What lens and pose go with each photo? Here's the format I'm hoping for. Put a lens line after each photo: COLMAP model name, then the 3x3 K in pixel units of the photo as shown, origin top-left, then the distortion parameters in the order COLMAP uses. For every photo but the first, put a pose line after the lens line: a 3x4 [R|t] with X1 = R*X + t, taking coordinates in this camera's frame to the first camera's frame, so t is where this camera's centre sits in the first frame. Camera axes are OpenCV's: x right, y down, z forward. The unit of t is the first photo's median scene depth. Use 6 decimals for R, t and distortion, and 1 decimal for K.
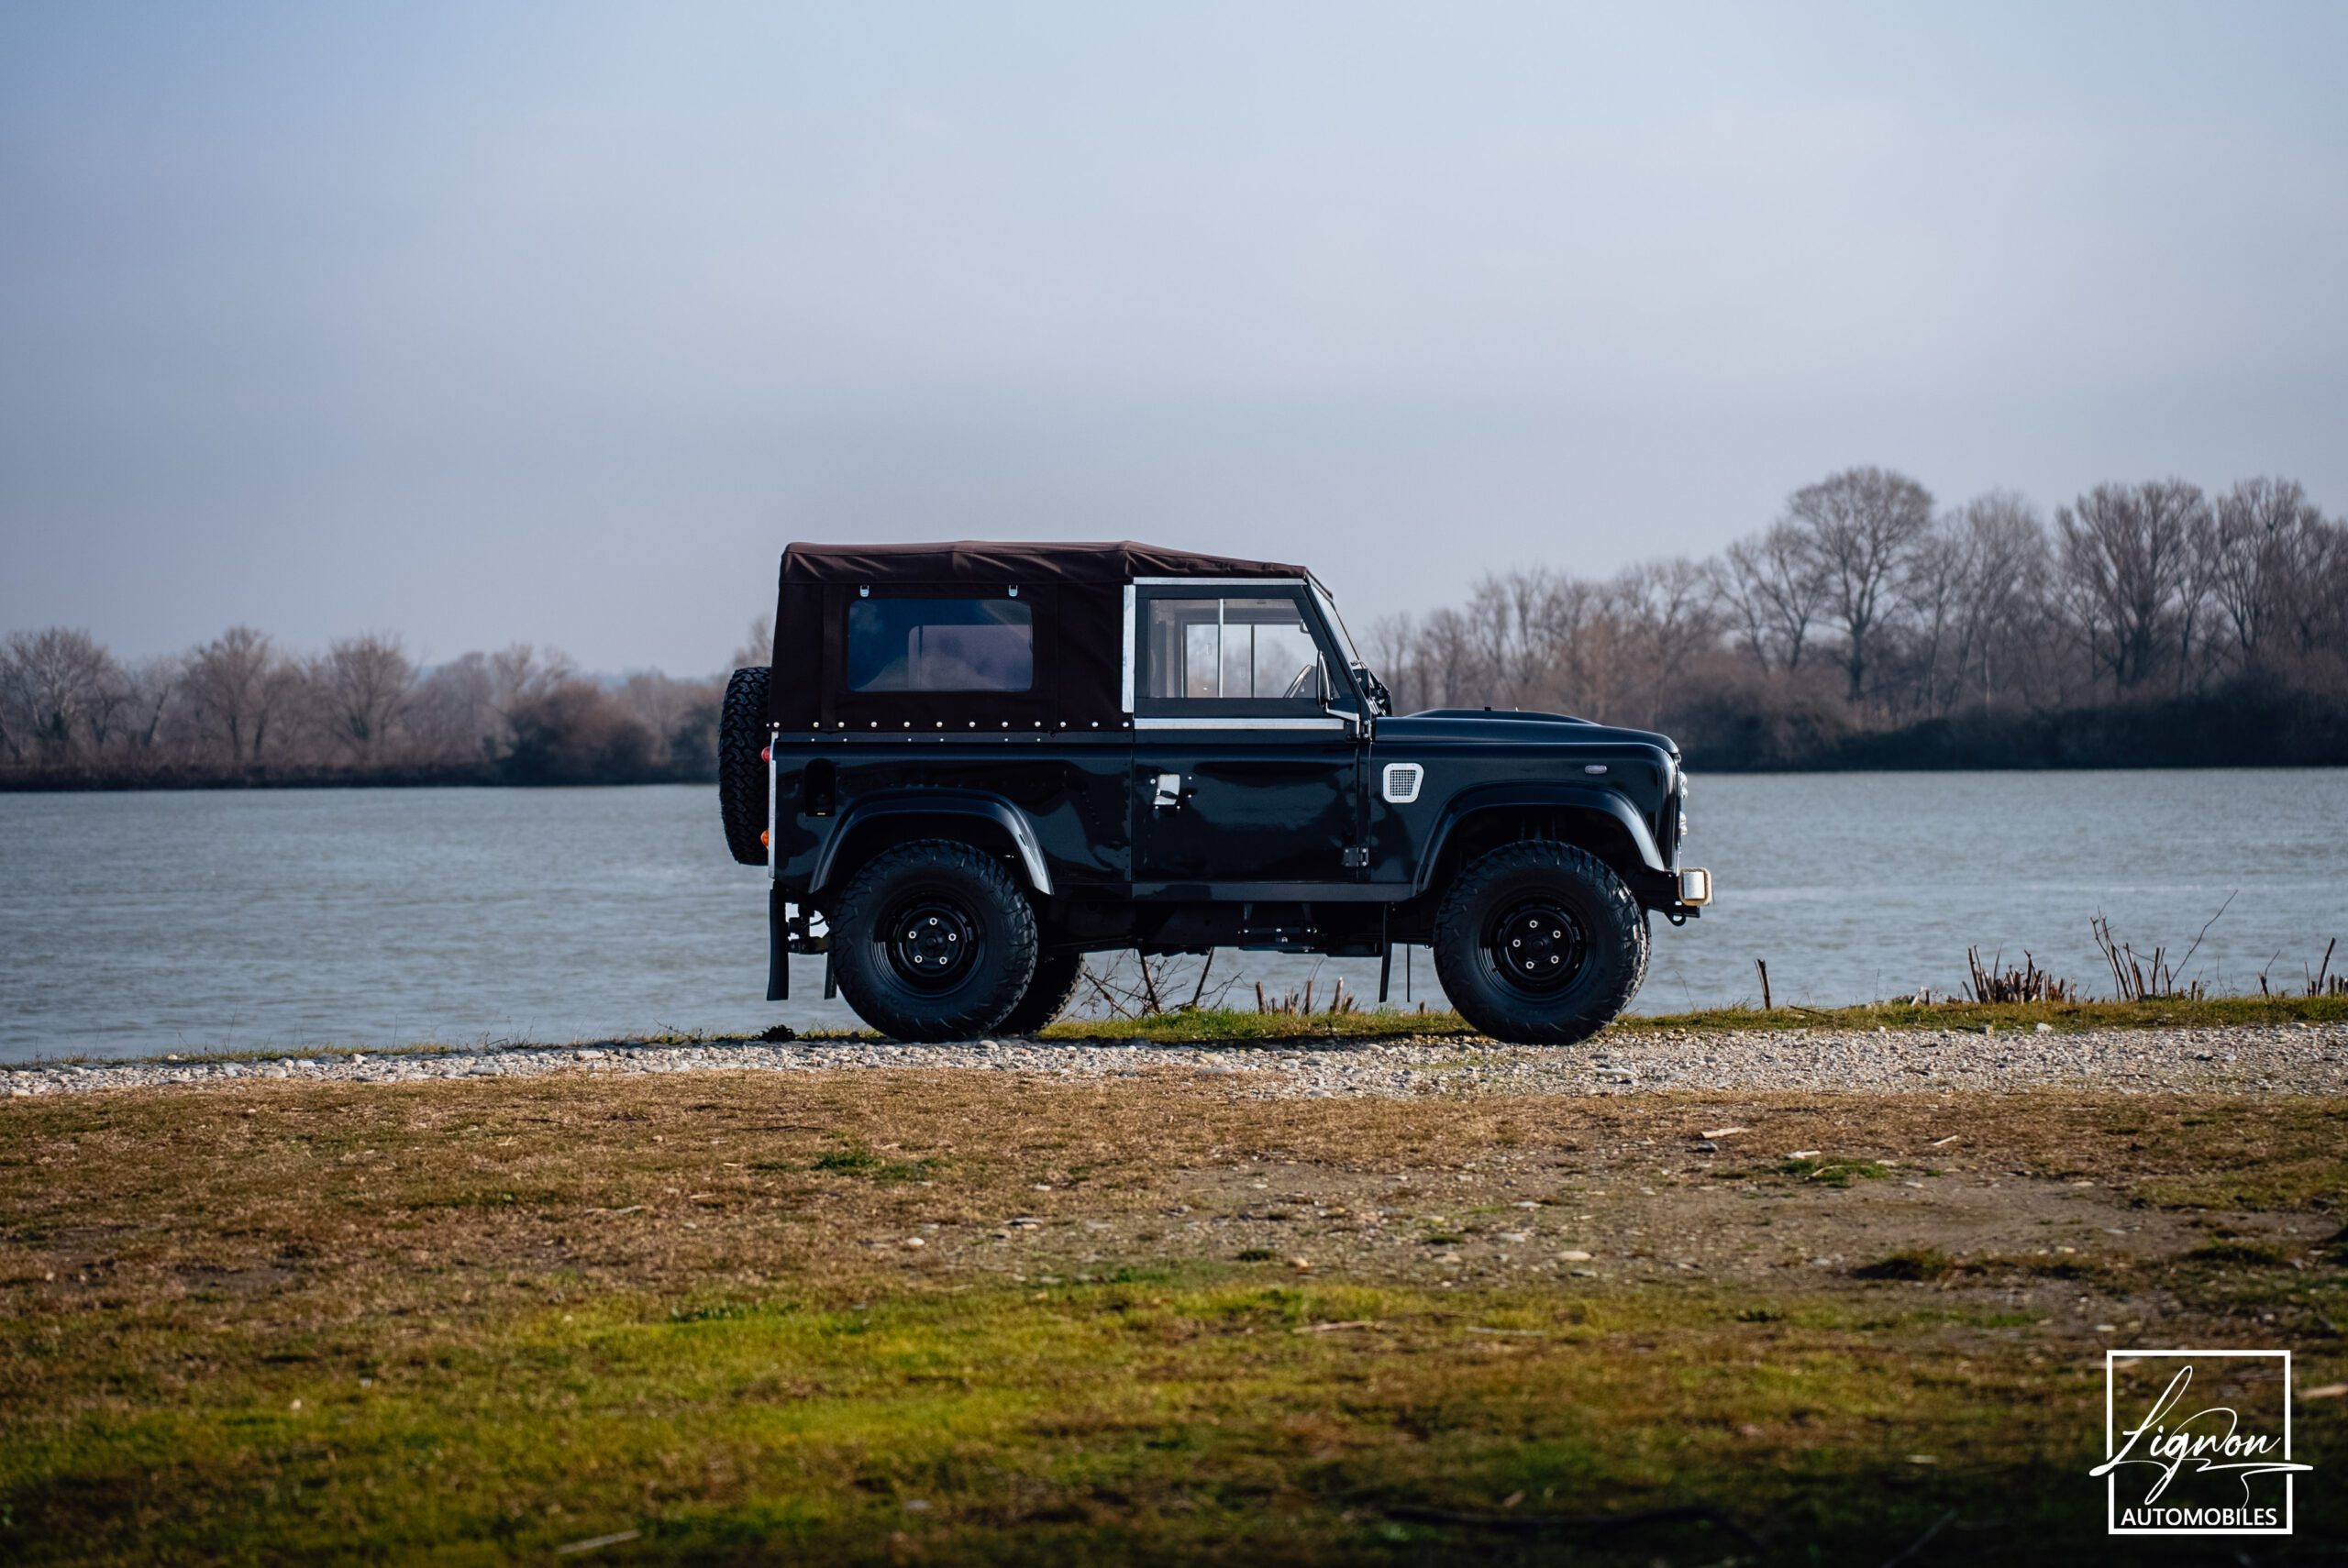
lens RADIAL K [[5227.8, 0, 1174.0], [0, 5227.8, 784.0], [0, 0, 1]] dist [0.676680, -0.178606]
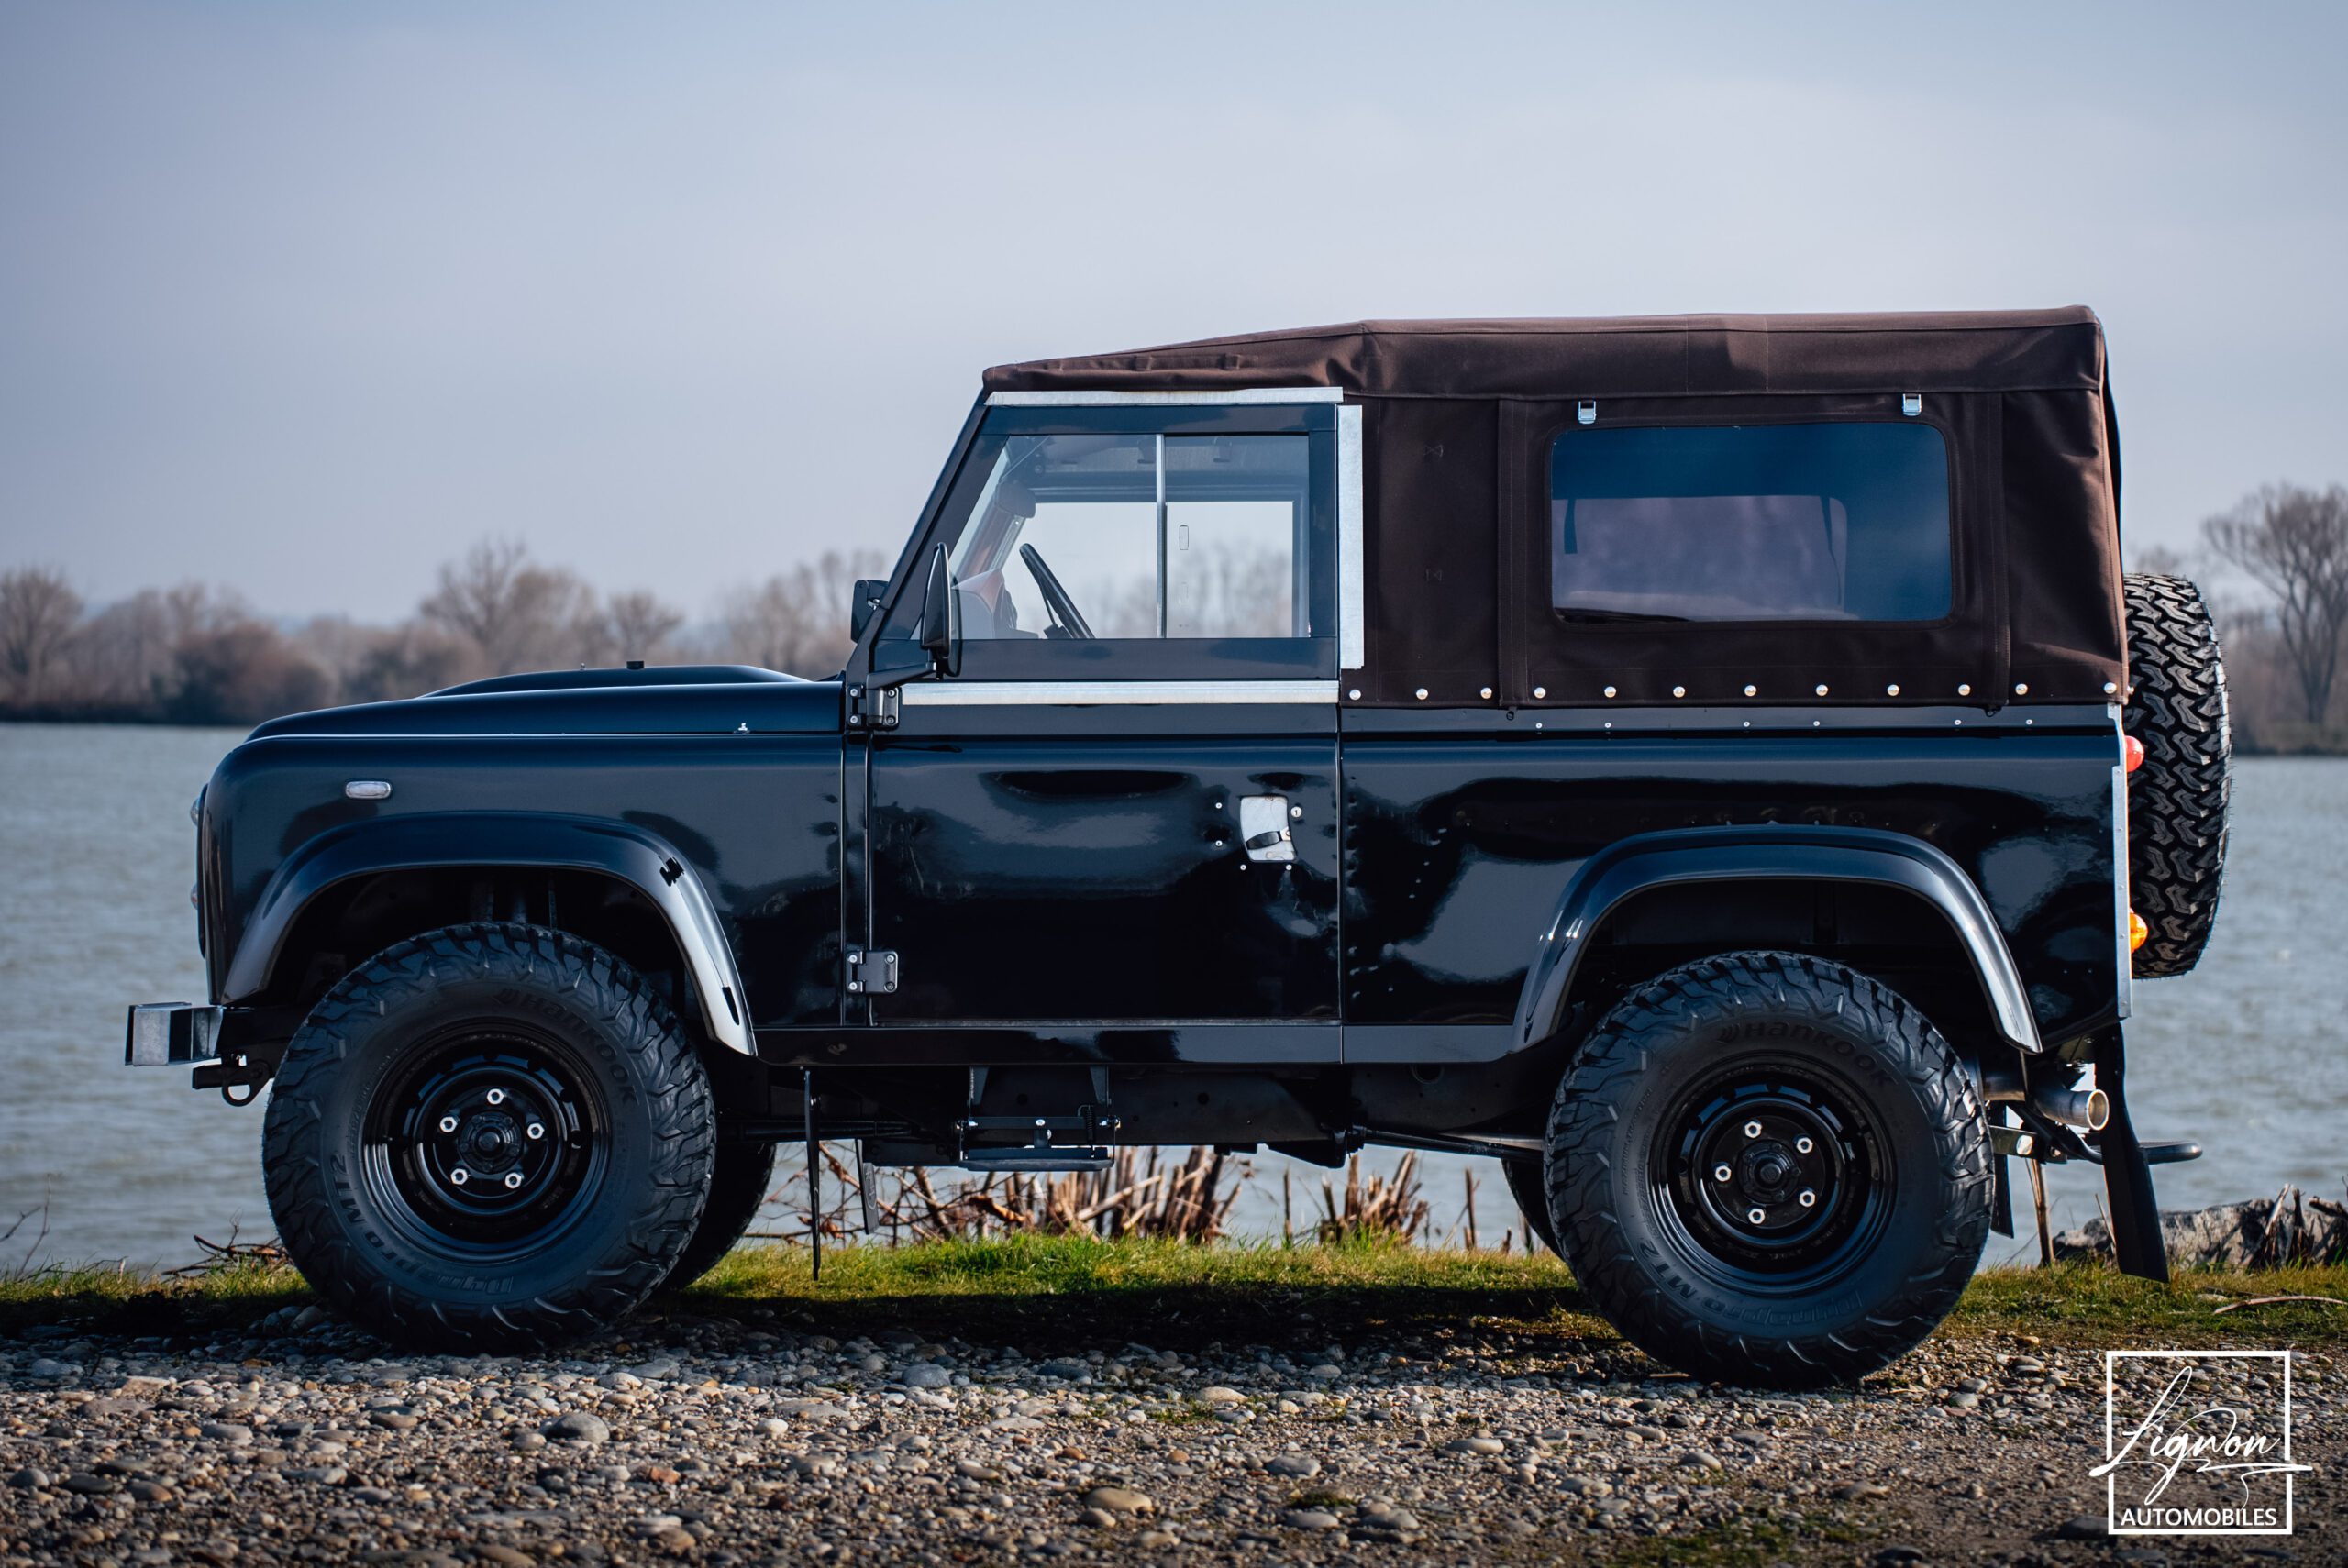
lens RADIAL K [[5227.8, 0, 1174.0], [0, 5227.8, 784.0], [0, 0, 1]] dist [0.676680, -0.178606]
pose [[0.998089, 0.025573, 0.056246, -0.021011], [-0.025984, 0.999641, 0.006587, -0.009099], [-0.056057, -0.008036, 0.998395, 0.847306]]
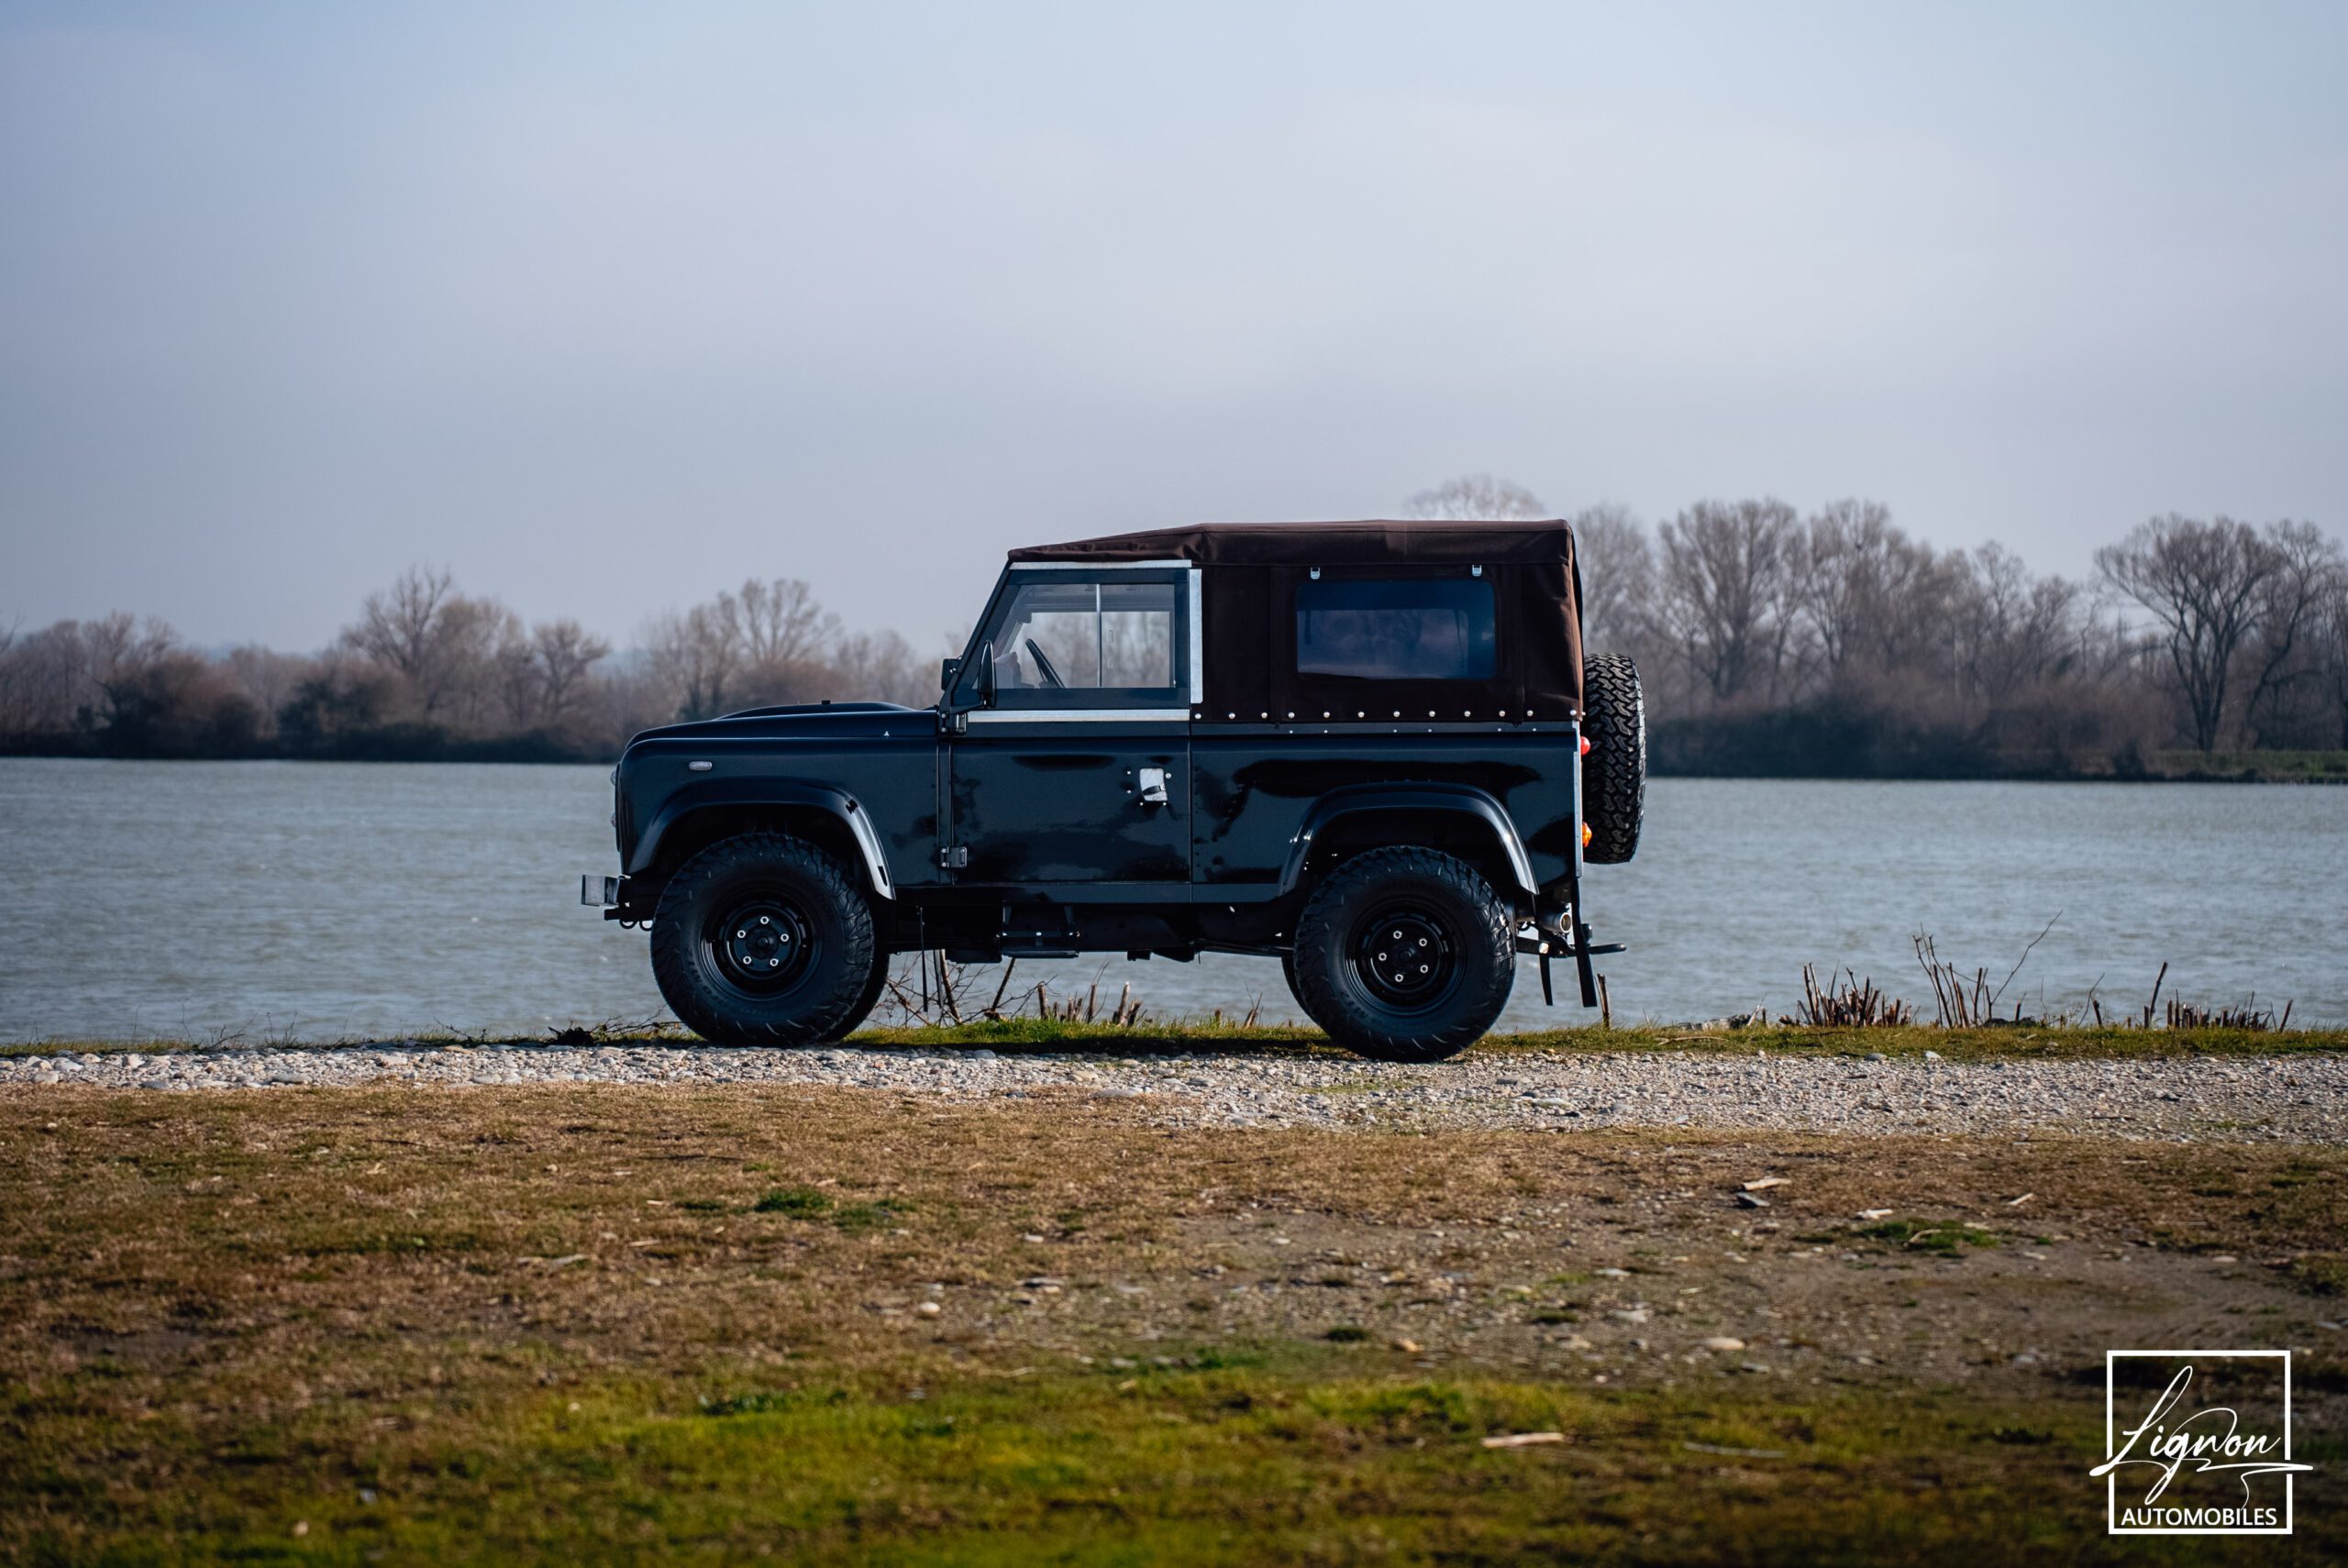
lens RADIAL K [[5198.7, 0, 1164.2], [0, 5198.7, 756.5], [0, 0, 1]] dist [0.646488, 0.336859]
pose [[0.997261, 0.023517, 0.070130, -0.065319], [-0.023260, 0.999719, -0.004483, 0.000498], [-0.070216, 0.002839, 0.997528, 0.133186]]
